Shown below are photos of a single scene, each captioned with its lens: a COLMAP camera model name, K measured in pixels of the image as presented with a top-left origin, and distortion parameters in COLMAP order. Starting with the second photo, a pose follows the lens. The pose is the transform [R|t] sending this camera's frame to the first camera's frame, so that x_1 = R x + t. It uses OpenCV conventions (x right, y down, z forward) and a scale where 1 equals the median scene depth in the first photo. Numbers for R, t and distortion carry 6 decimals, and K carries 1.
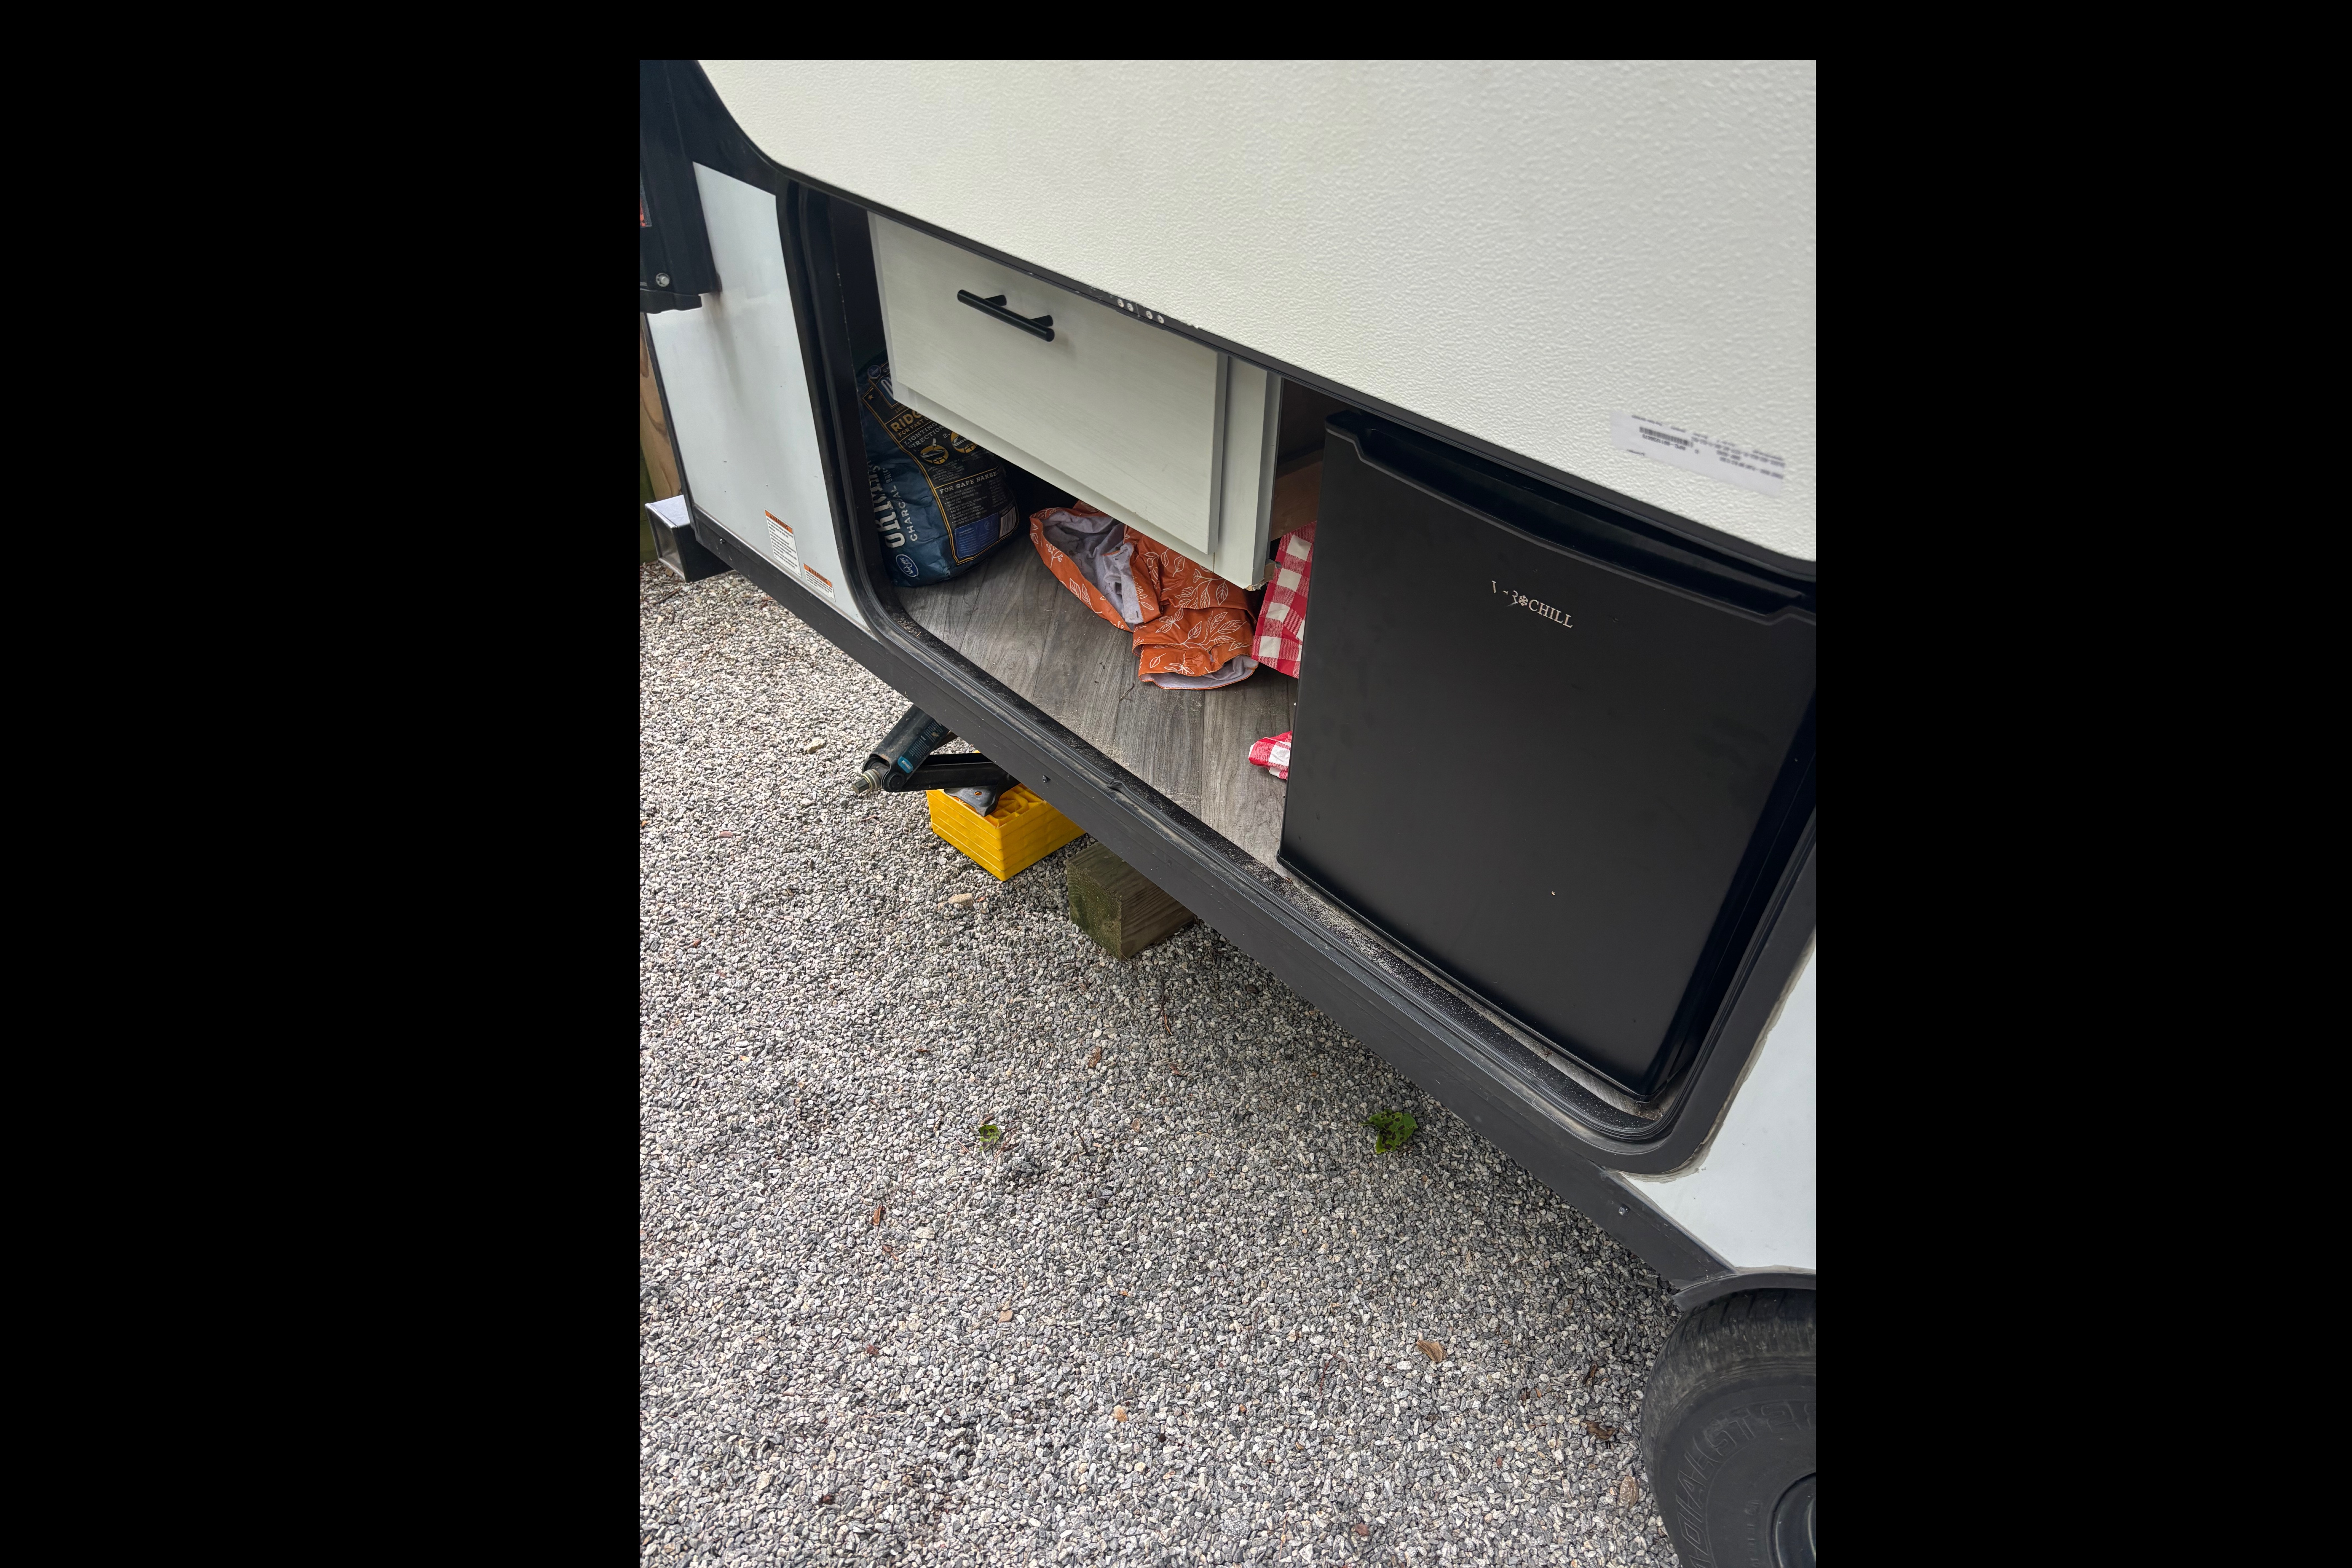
lens RADIAL K [[1243.3, 0, 1197.6], [0, 1243.3, 818.8], [0, 0, 1]] dist [0.005855, -0.003152]
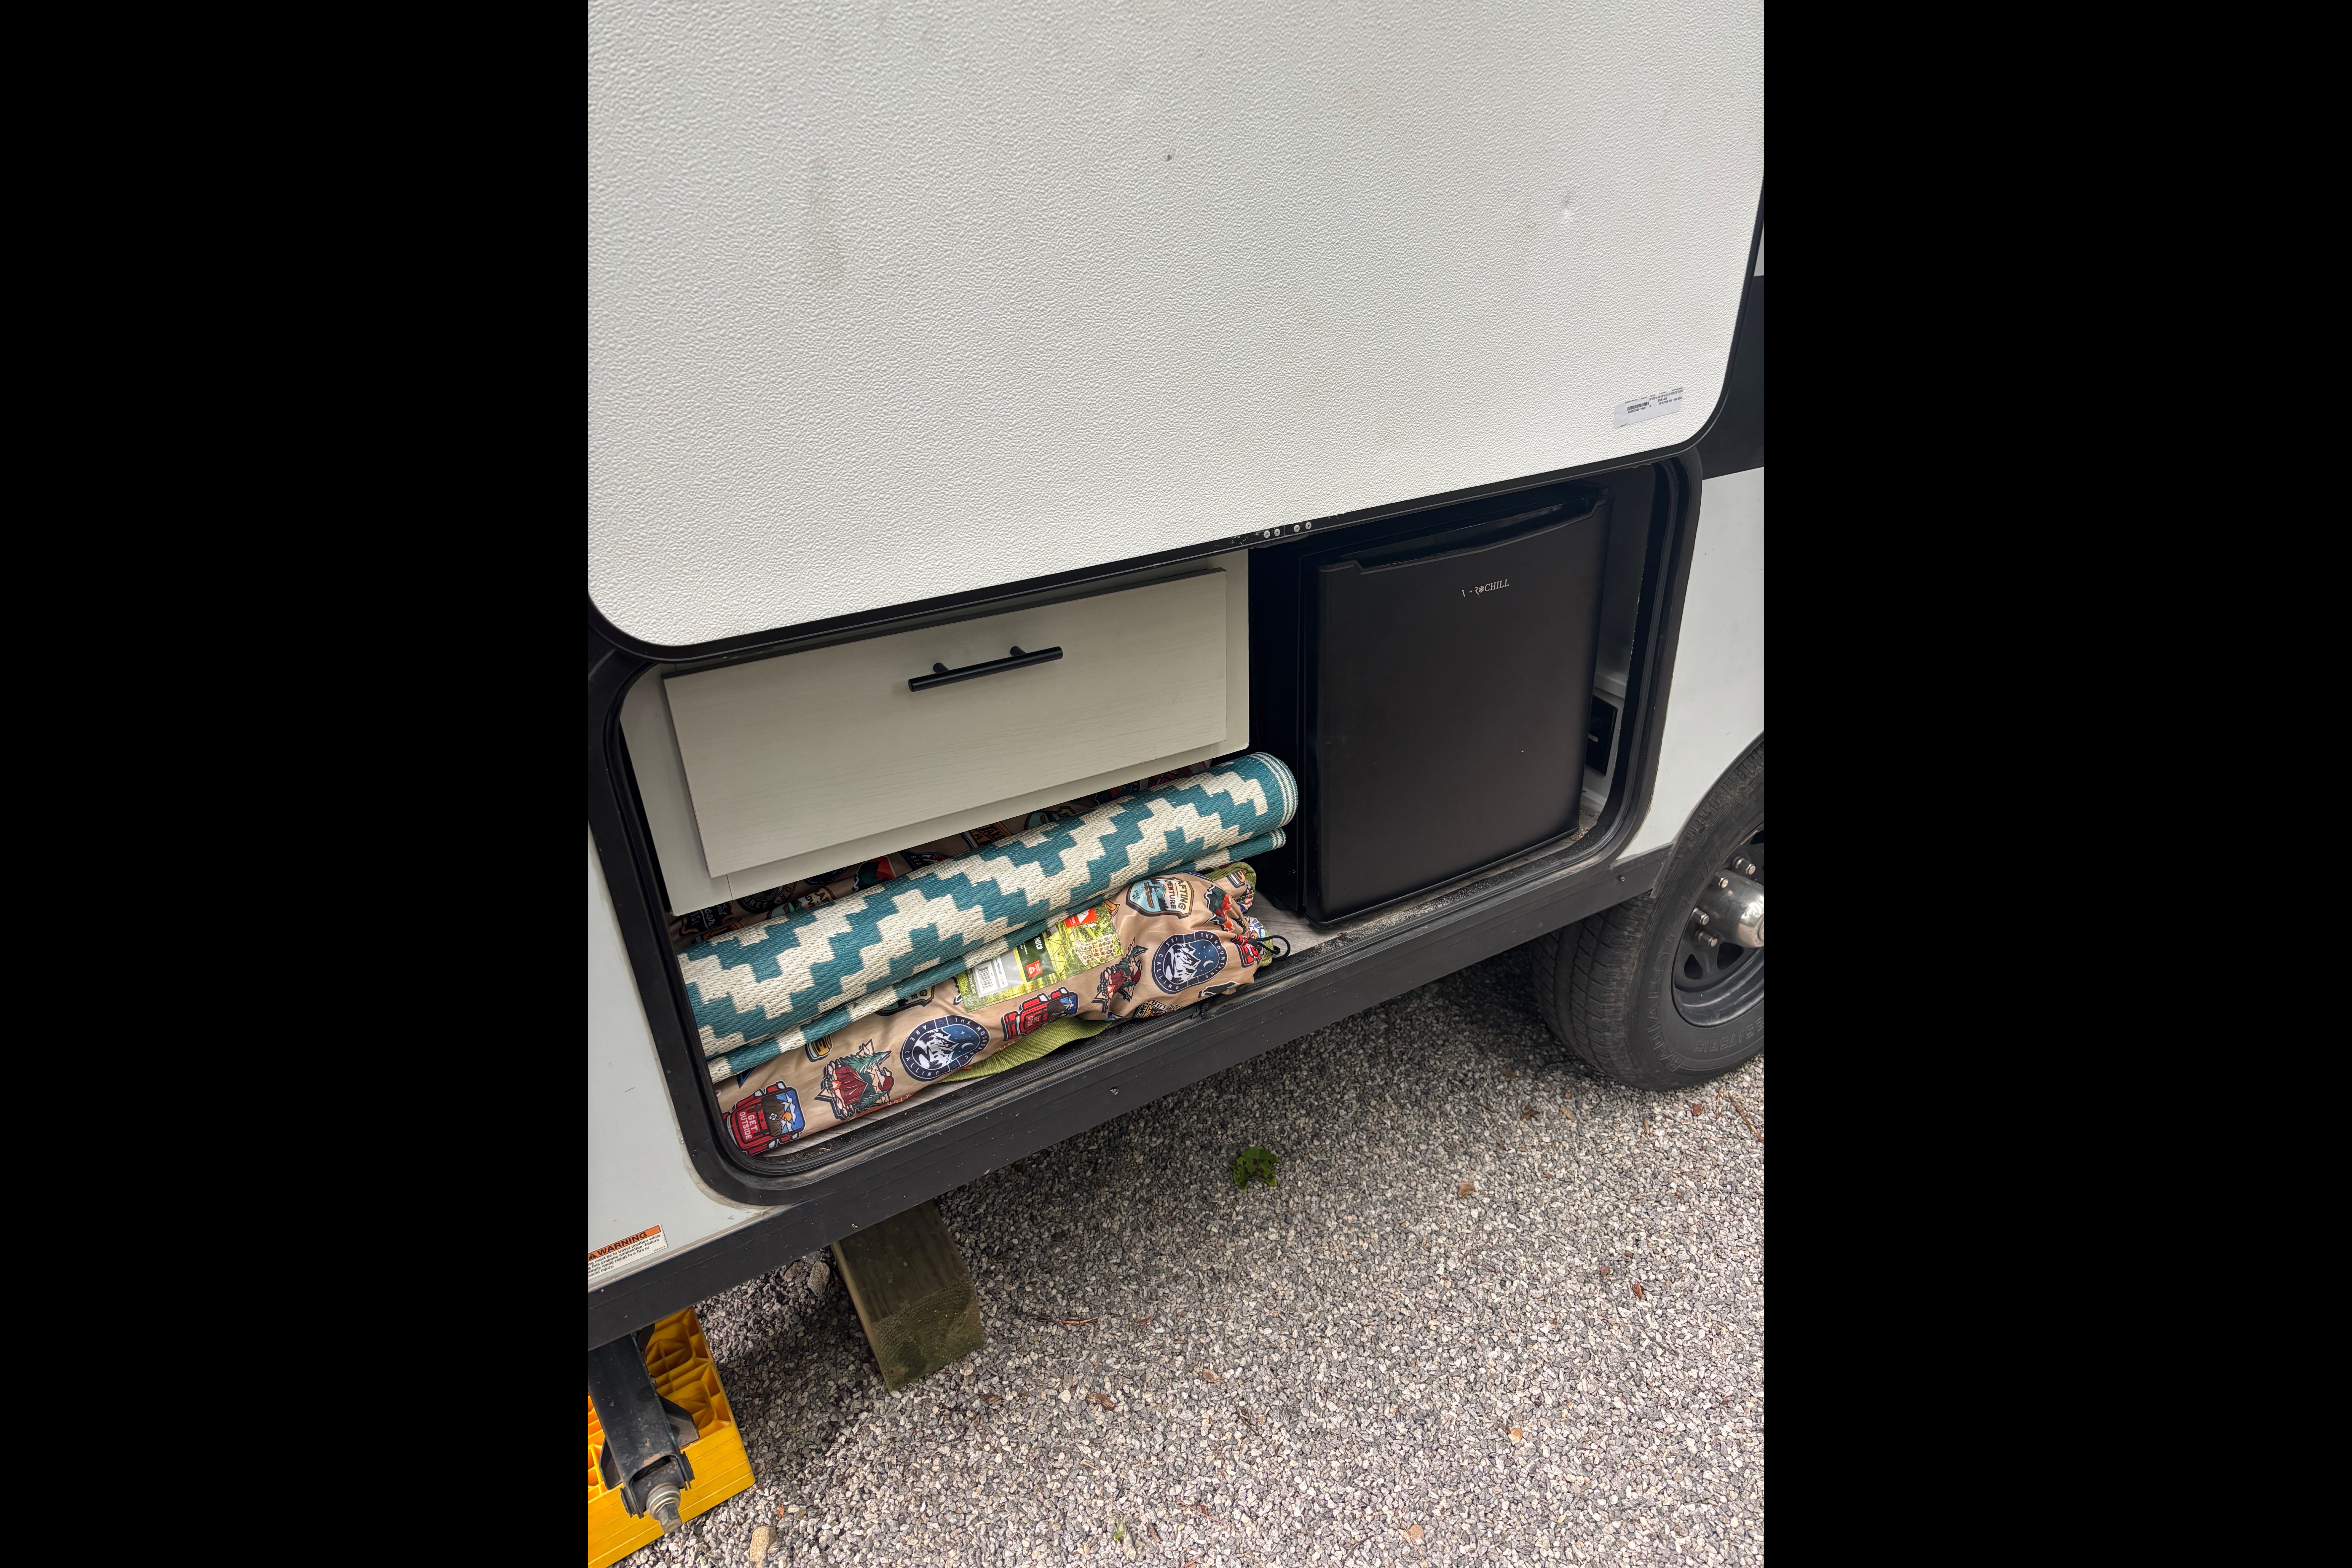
lens RADIAL K [[1243.3, 0, 1178.2], [0, 1243.3, 785.8], [0, 0, 1]] dist [0.005855, -0.003152]
pose [[0.229846, -0.511677, 0.827863, -0.683002], [0.664104, 0.704279, 0.250913, -0.354683], [-0.711433, 0.492116, 0.501682, 0.360036]]
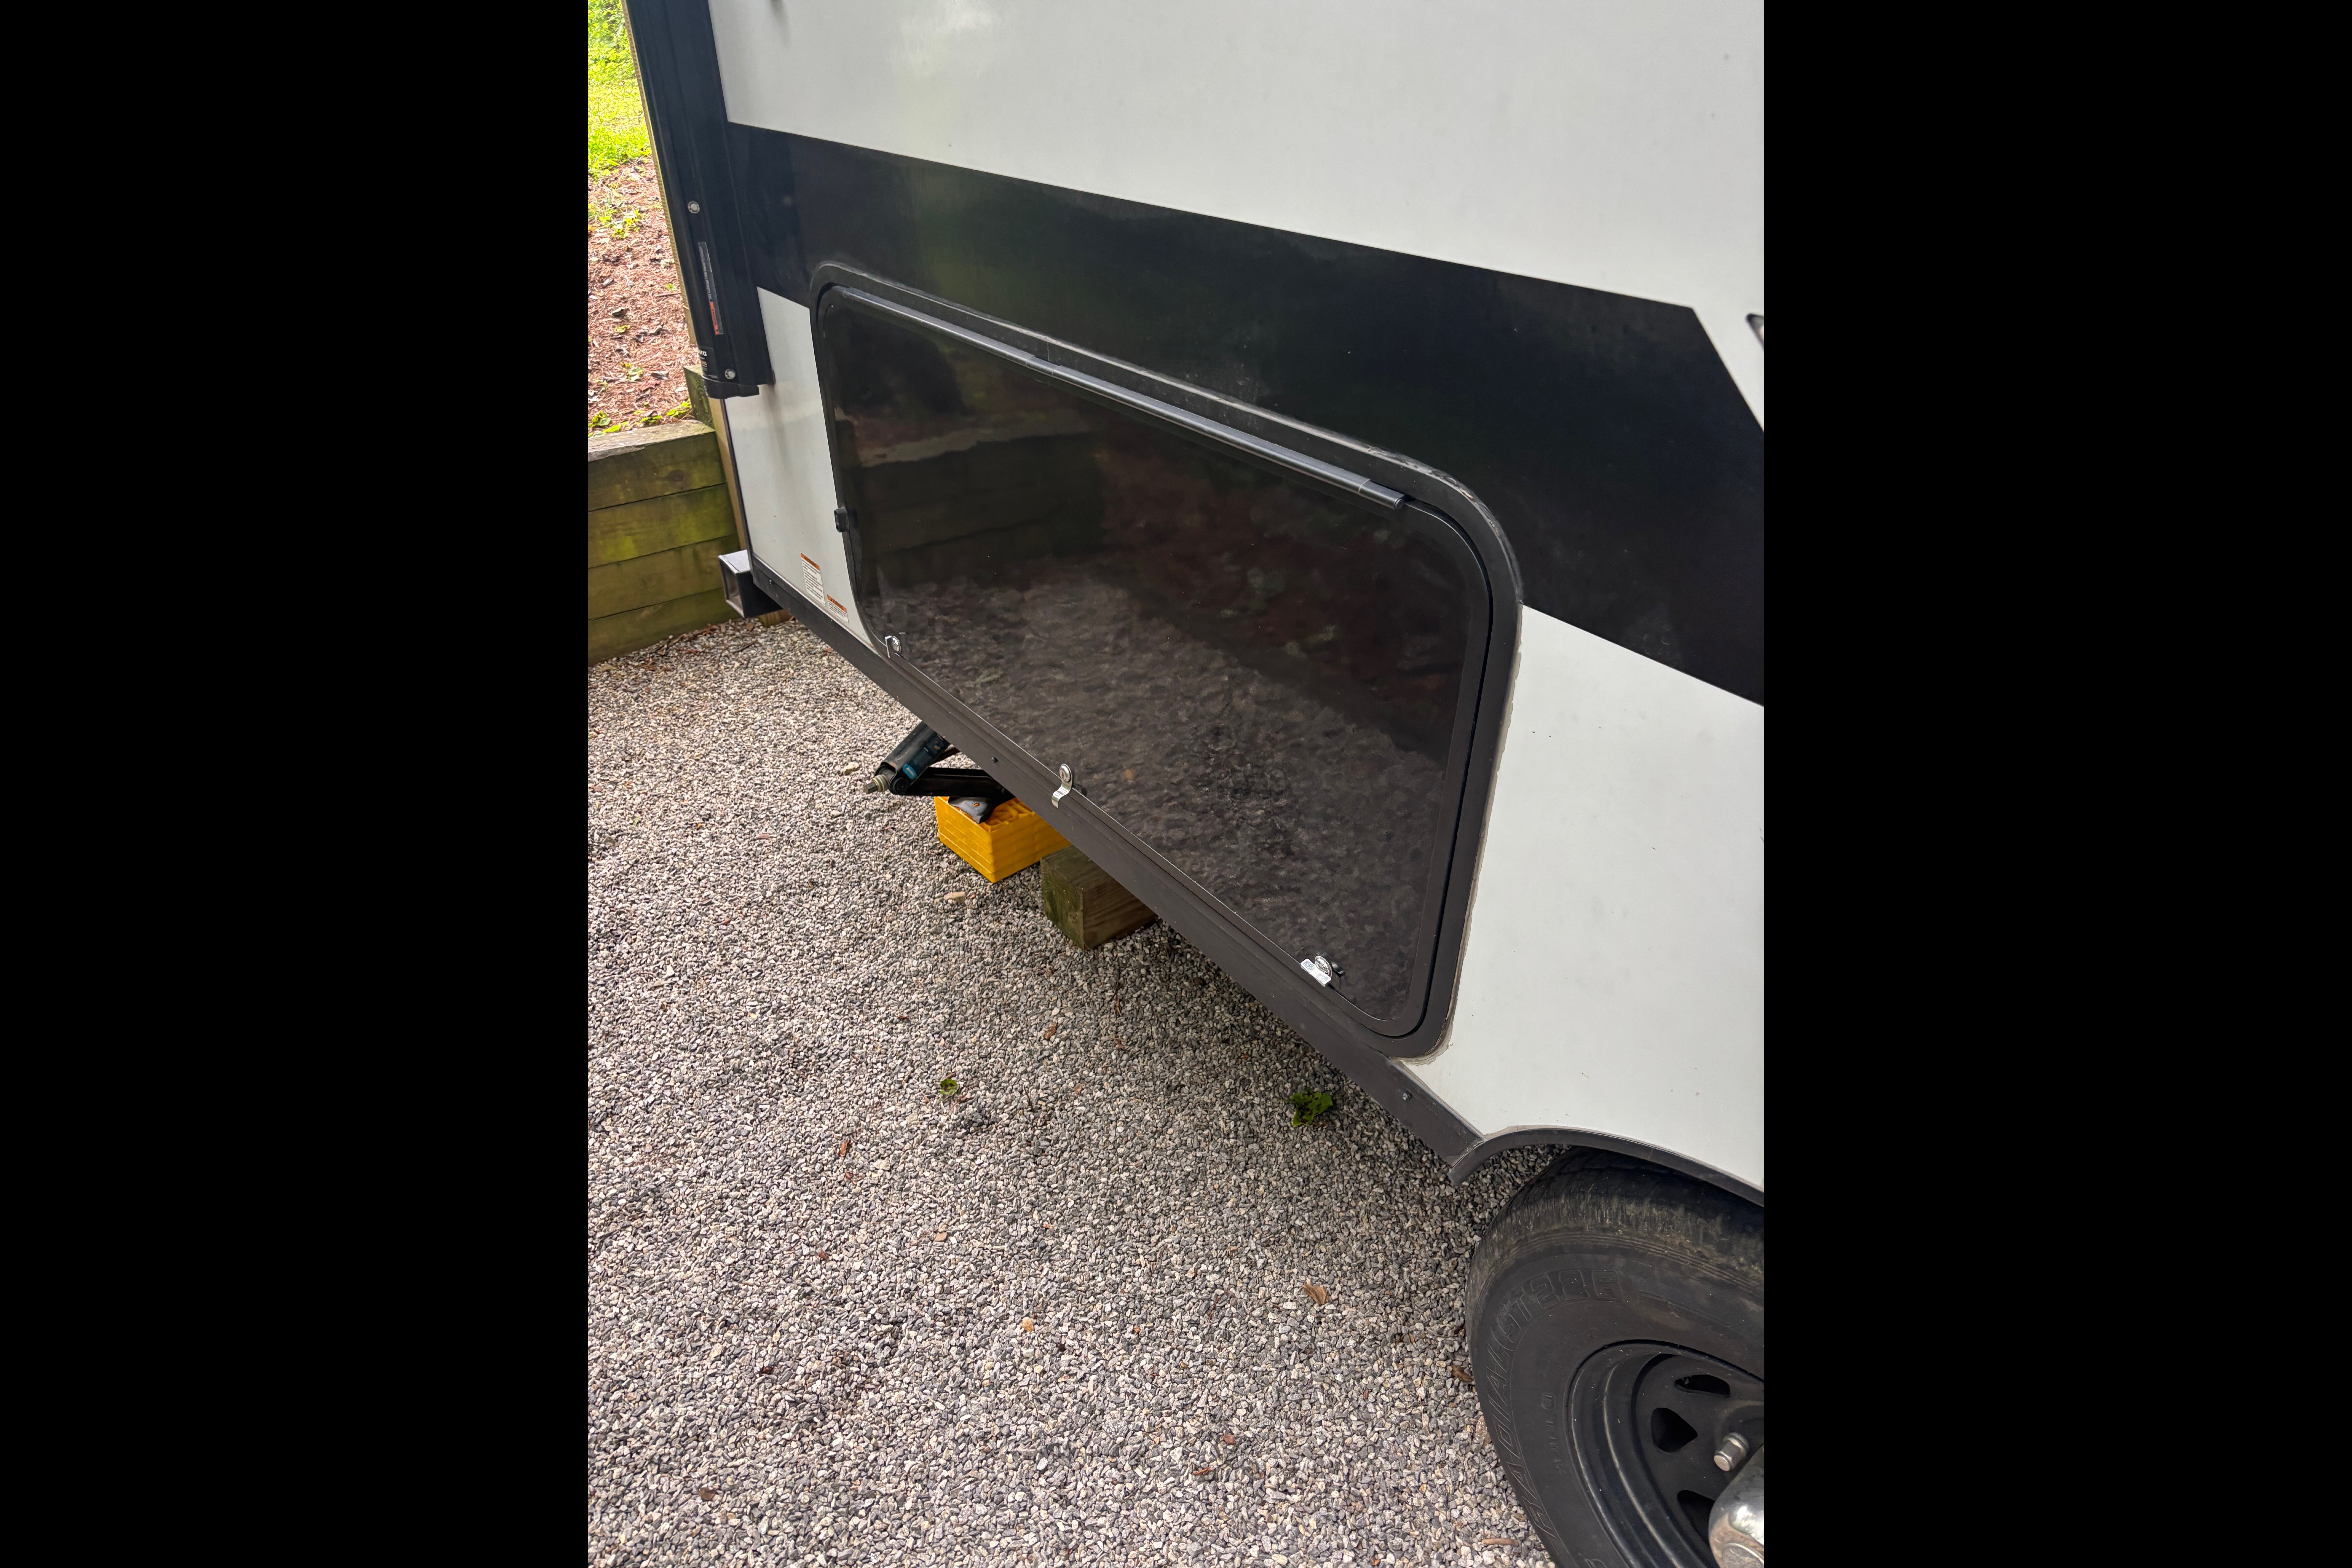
lens RADIAL K [[1243.3, 0, 1129.9], [0, 1243.3, 732.6], [0, 0, 1]] dist [0.005855, -0.003152]
pose [[0.991394, 0.021336, -0.129165, 0.150457], [-0.040612, 0.988078, -0.148500, 0.106356], [0.124457, 0.152468, 0.980441, -0.155183]]
